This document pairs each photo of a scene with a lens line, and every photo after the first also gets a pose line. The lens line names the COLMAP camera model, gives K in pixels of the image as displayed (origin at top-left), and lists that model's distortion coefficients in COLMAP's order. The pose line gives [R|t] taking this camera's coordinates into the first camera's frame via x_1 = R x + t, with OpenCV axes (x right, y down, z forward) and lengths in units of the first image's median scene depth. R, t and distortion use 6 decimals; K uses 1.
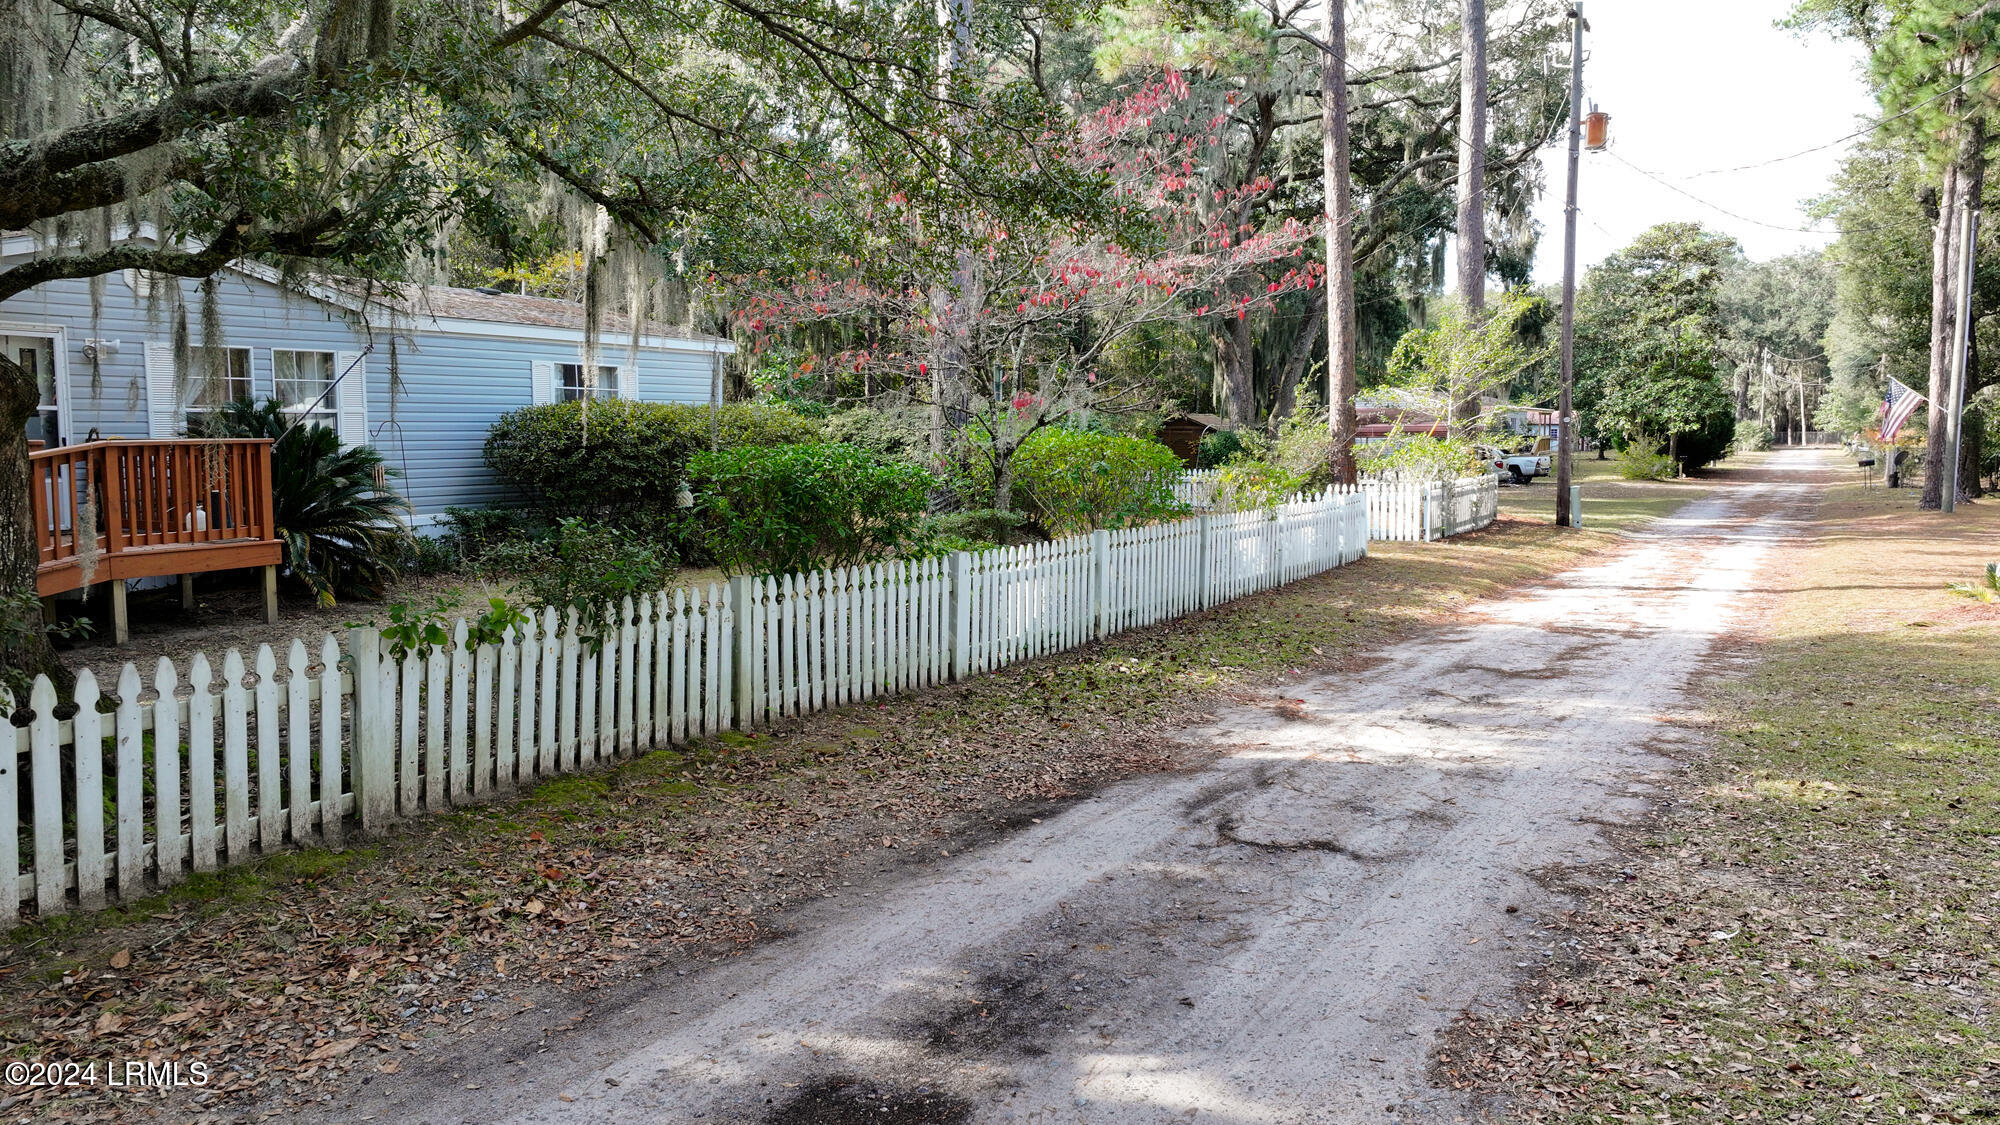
lens RADIAL K [[1403.8, 0, 1003.8], [0, 1403.8, 559.1], [0, 0, 1]] dist [0.001256, -0.000543]
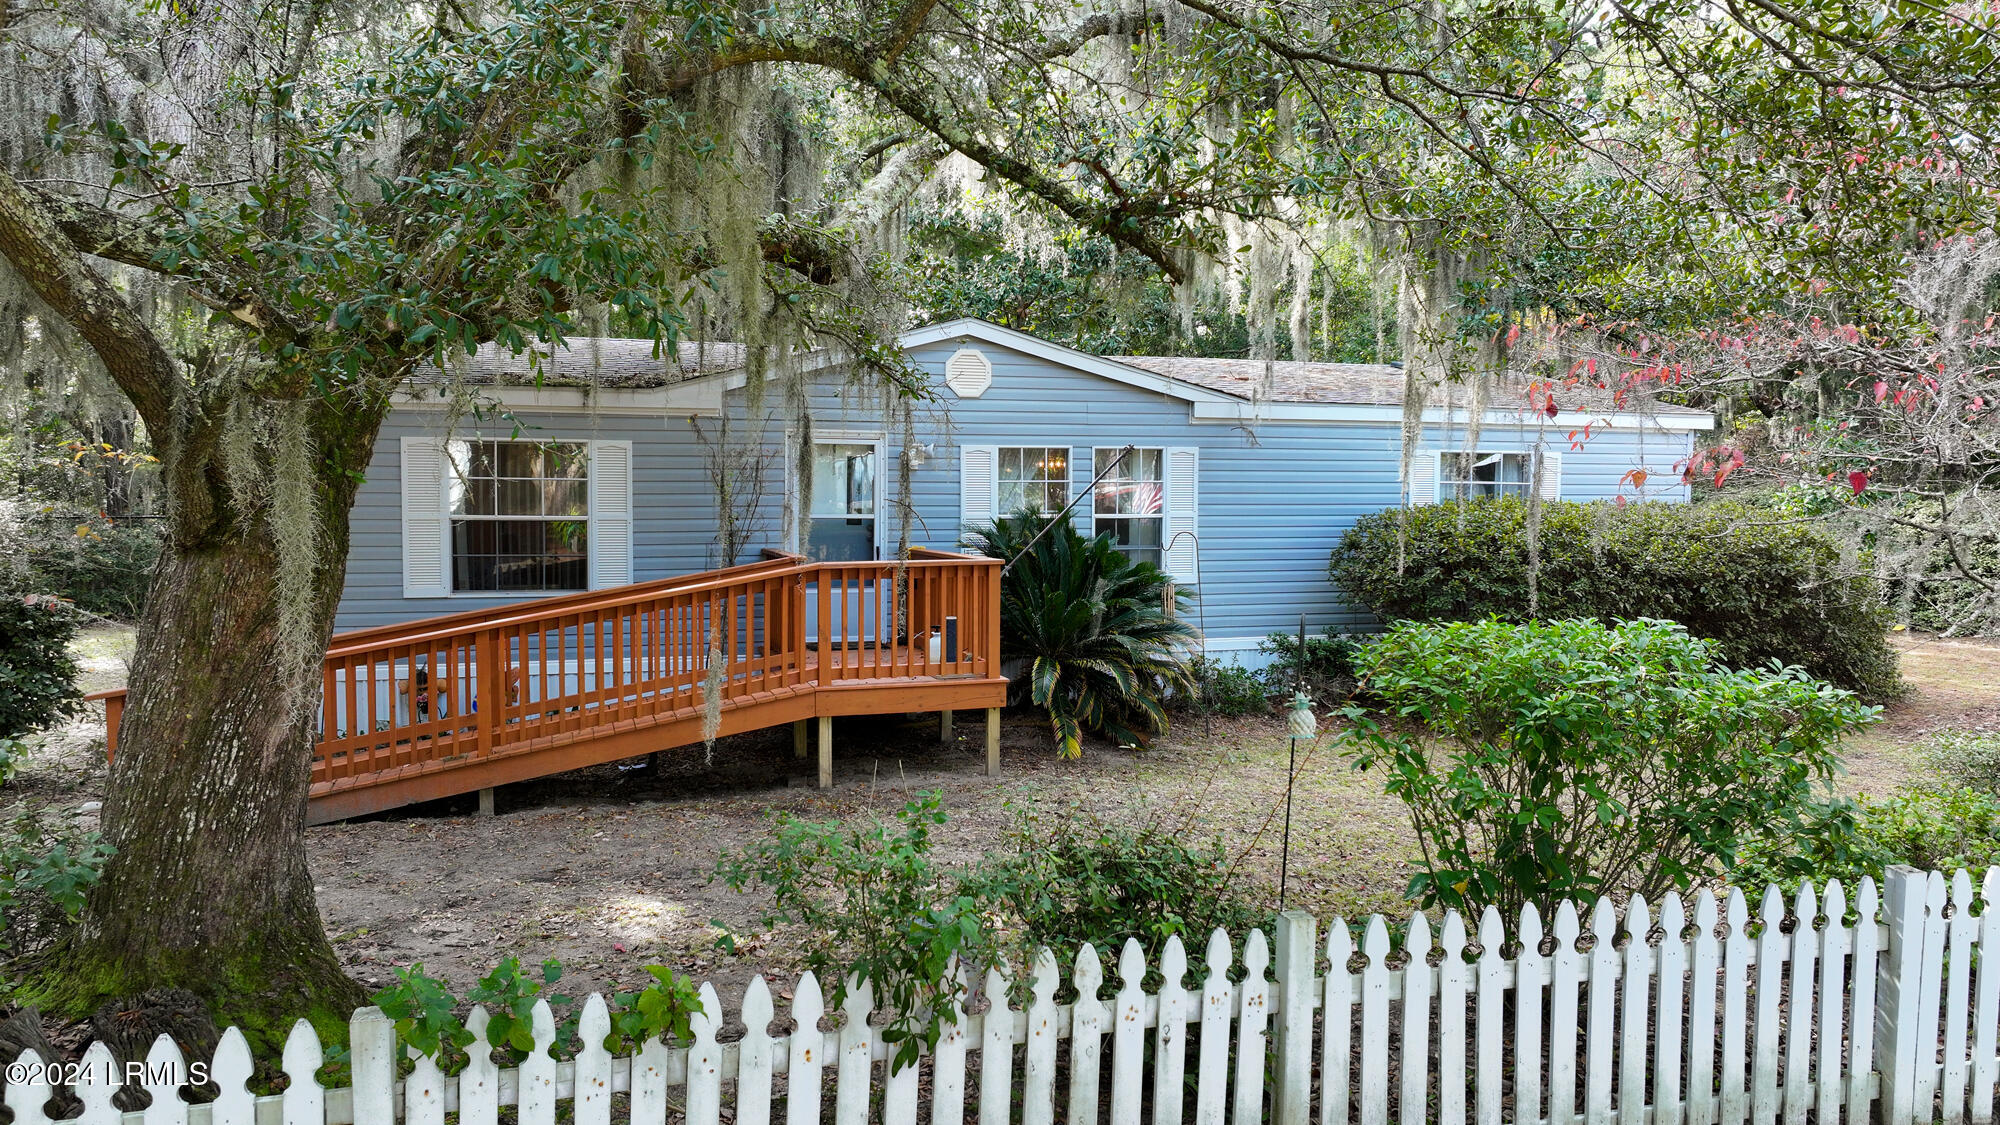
lens RADIAL K [[1403.8, 0, 994.5], [0, 1403.8, 557.1], [0, 0, 1]] dist [0.001256, -0.000543]
pose [[0.739389, 0.033528, -0.672443, 0.043040], [-0.067042, 0.997462, -0.023983, -0.061039], [0.669932, 0.062814, 0.739760, 0.337422]]
